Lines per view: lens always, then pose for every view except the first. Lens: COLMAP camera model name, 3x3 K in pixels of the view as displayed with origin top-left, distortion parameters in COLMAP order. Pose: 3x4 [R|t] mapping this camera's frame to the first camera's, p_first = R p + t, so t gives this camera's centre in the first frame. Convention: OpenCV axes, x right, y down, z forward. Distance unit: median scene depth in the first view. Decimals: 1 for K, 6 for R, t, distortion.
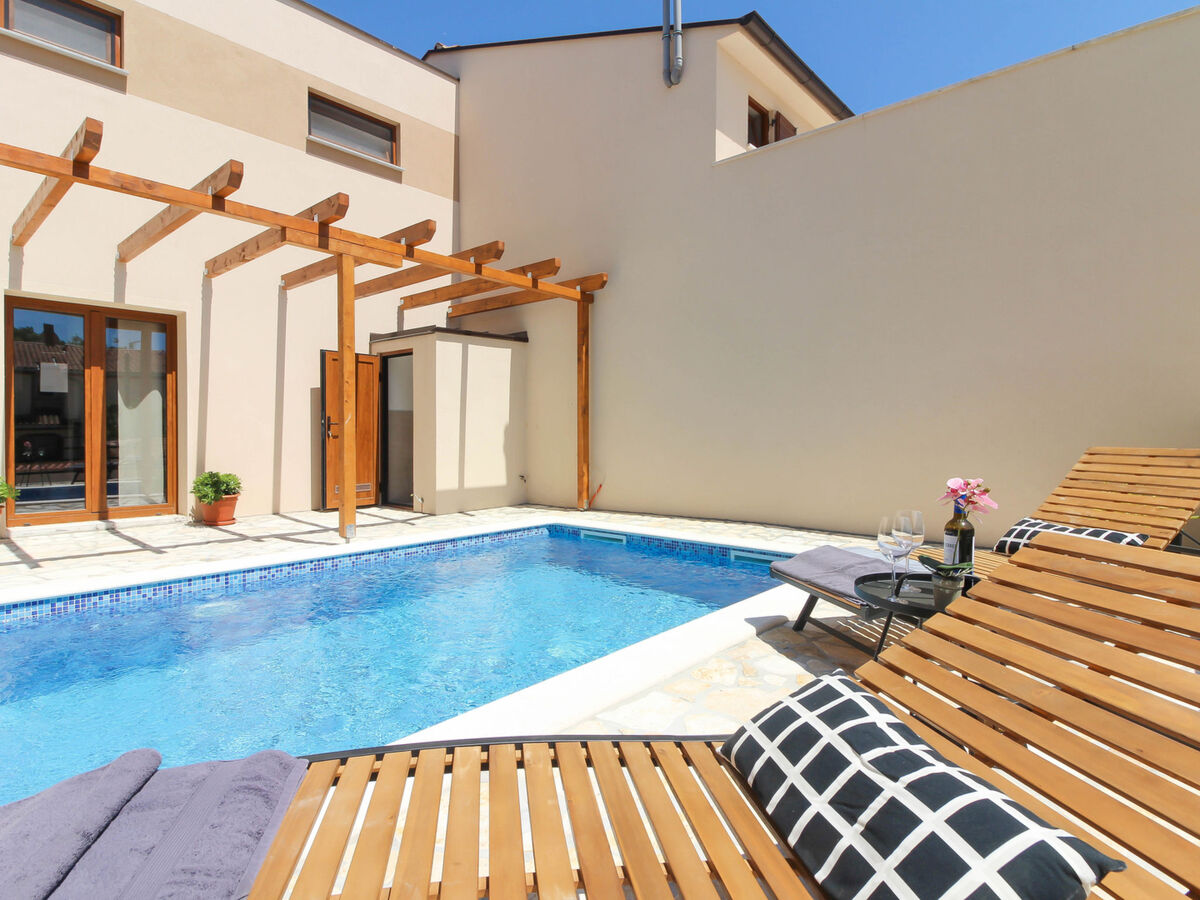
lens RADIAL K [[638.5, 0, 610.0], [0, 638.5, 442.5], [0, 0, 1]] dist [0.024791, -0.017245]
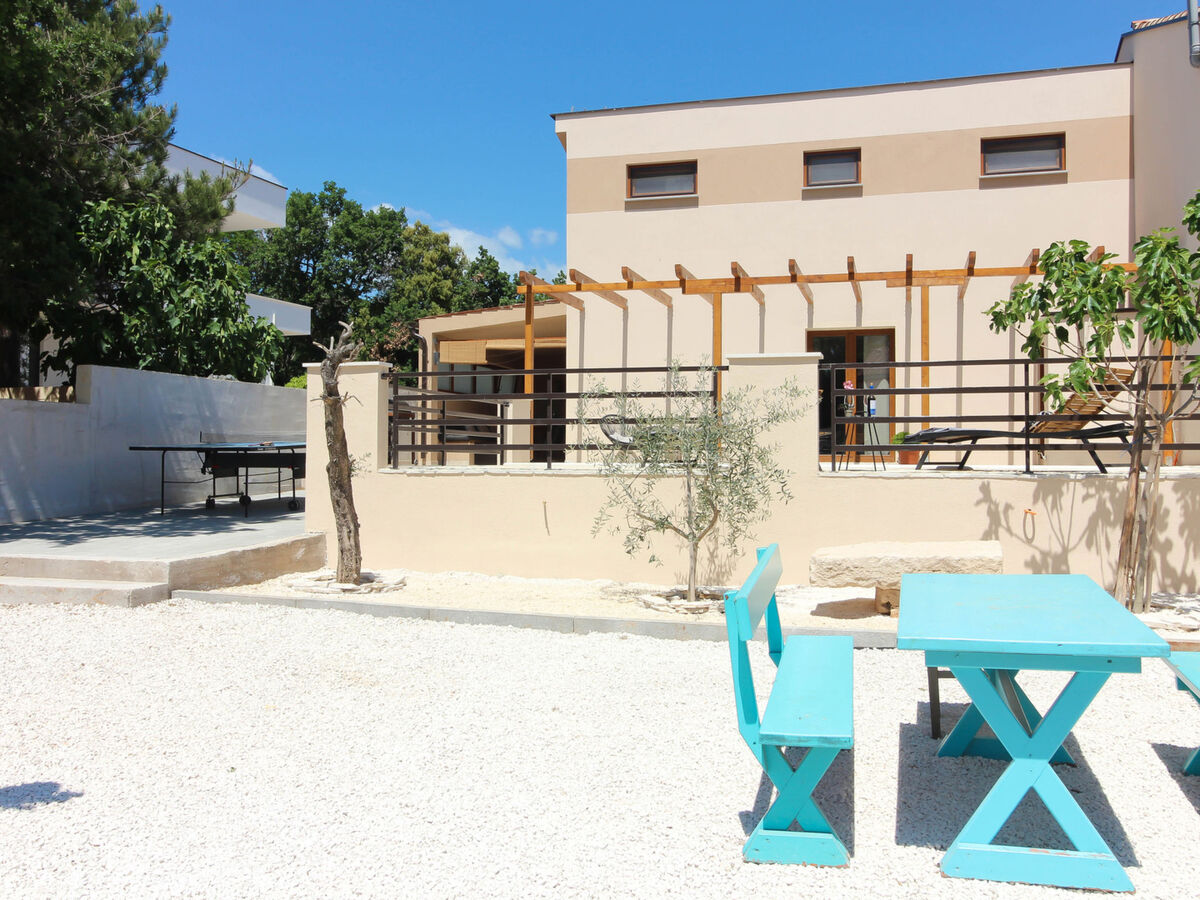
lens RADIAL K [[1092.3, 0, 612.8], [0, 1092.3, 437.9], [0, 0, 1]] dist [0.007753, -0.003169]
pose [[0.436226, -0.018518, -0.899647, 1.361097], [-0.012979, 0.999555, -0.026868, 0.136957], [0.899743, 0.023397, 0.435792, -0.706199]]
